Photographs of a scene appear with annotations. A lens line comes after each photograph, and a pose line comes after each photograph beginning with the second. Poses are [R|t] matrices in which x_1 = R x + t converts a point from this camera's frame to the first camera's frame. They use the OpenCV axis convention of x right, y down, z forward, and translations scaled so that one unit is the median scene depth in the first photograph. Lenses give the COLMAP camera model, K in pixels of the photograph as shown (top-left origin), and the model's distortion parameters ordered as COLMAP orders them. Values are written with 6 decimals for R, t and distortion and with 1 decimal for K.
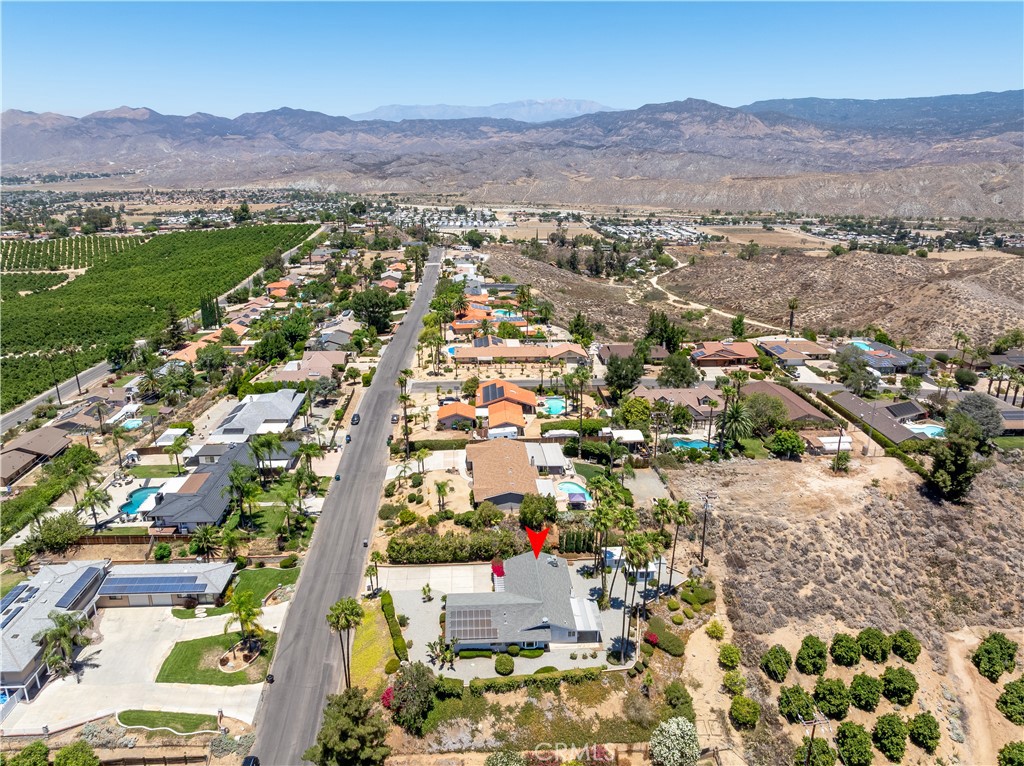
lens RADIAL K [[717.2, 0, 517.8], [0, 717.2, 383.0], [0, 0, 1]] dist [-0.018137, 0.006651]
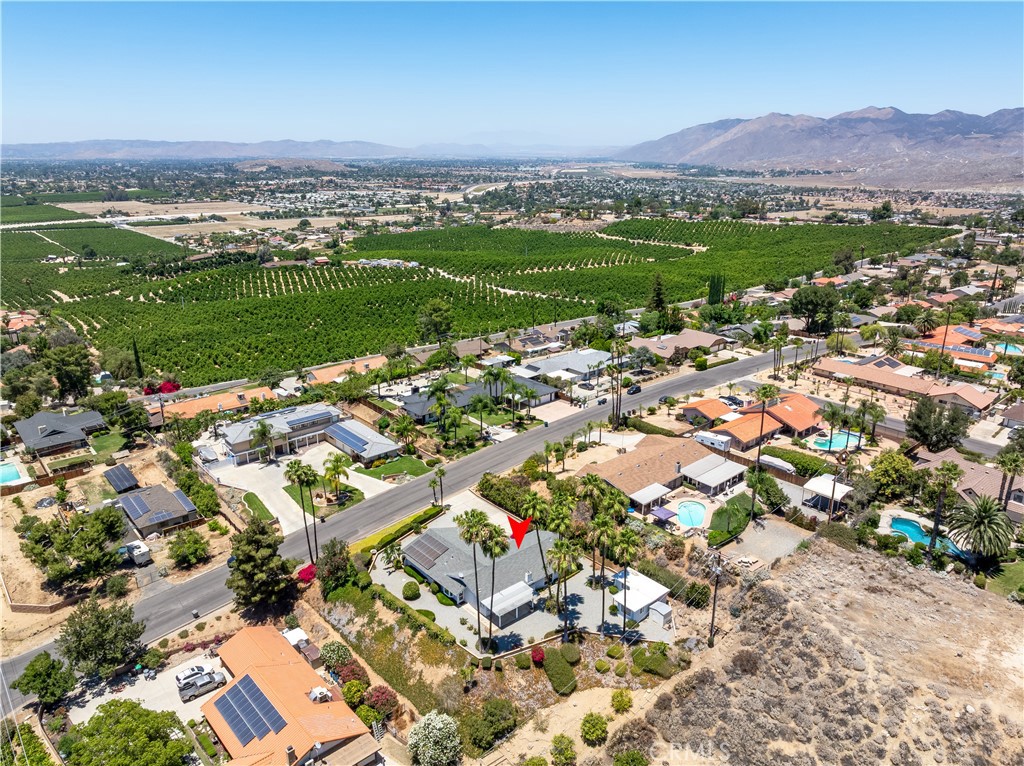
lens RADIAL K [[717.2, 0, 517.8], [0, 717.2, 383.0], [0, 0, 1]] dist [-0.018137, 0.006651]
pose [[0.608332, 0.247158, -0.754218, 0.736243], [-0.246975, 0.962046, 0.116061, -0.061120], [0.754278, 0.115670, 0.646285, 0.361978]]
